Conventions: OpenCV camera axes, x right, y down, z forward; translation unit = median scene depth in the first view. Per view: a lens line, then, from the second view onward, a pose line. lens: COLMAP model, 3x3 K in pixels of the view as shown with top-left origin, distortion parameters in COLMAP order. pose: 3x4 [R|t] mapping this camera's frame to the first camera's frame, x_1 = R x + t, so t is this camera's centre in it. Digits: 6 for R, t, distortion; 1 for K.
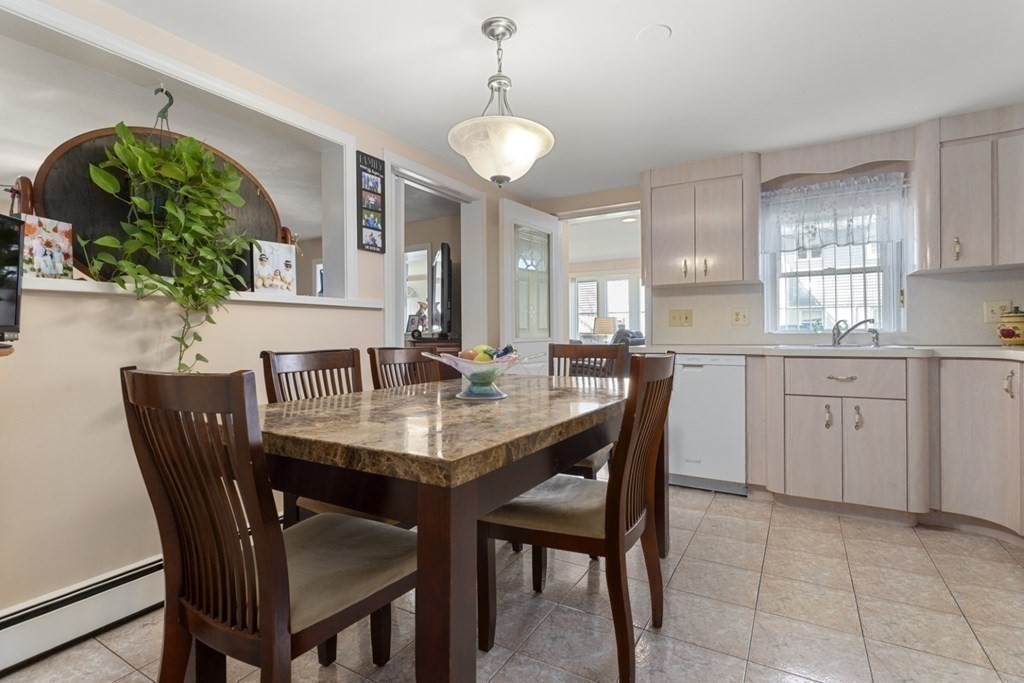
lens RADIAL K [[480.2, 0, 514.0], [0, 480.2, 334.8], [0, 0, 1]] dist [0.000028, 0.001152]
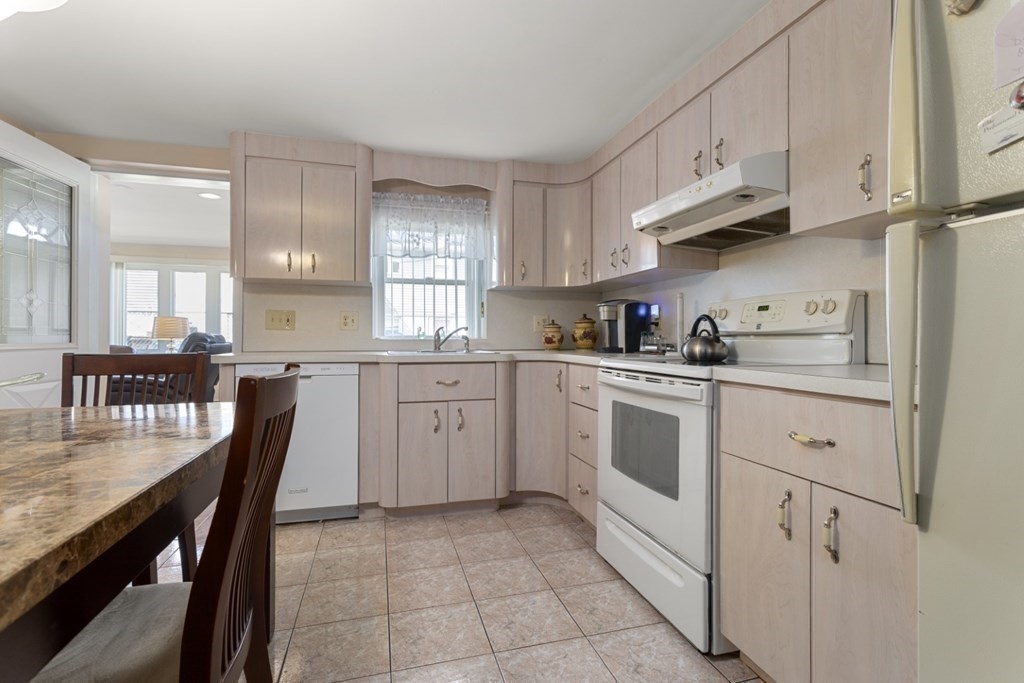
lens RADIAL K [[480.2, 0, 514.0], [0, 480.2, 334.8], [0, 0, 1]] dist [0.000028, 0.001152]
pose [[0.688588, 0.012945, 0.725037, 0.024202], [-0.005667, 0.999906, -0.012471, -0.001390], [-0.725130, 0.004478, 0.688597, 0.165439]]
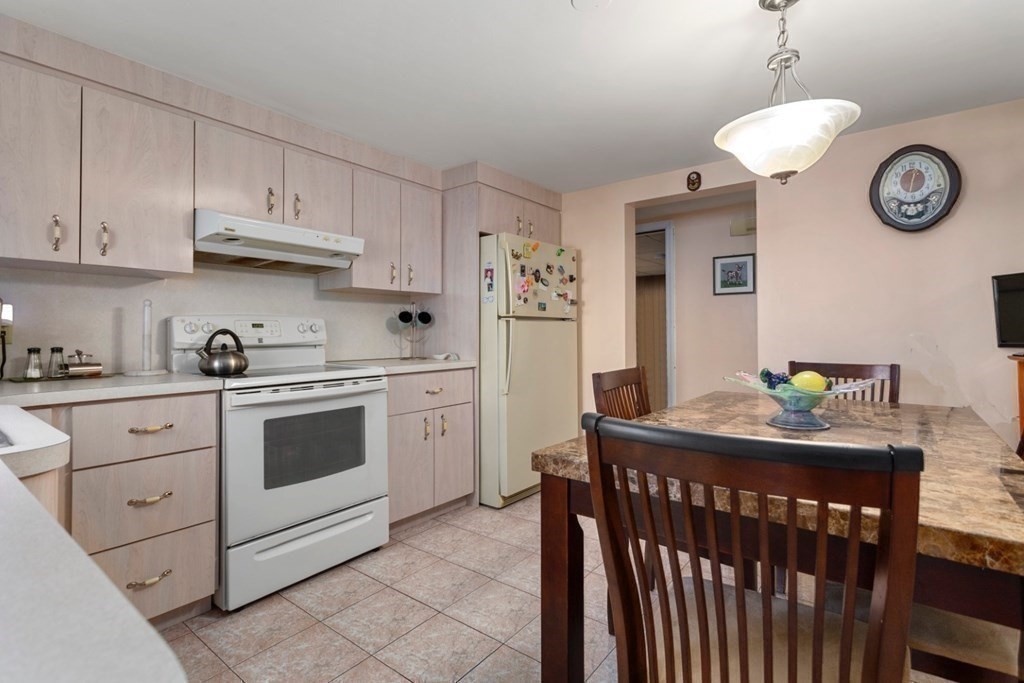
lens RADIAL K [[480.2, 0, 514.0], [0, 480.2, 334.8], [0, 0, 1]] dist [0.000028, 0.001152]
pose [[-0.992168, 0.011566, 0.124372, 0.216740], [0.012251, 0.999914, 0.004741, -0.033134], [-0.124307, 0.006227, -0.992224, 1.193285]]
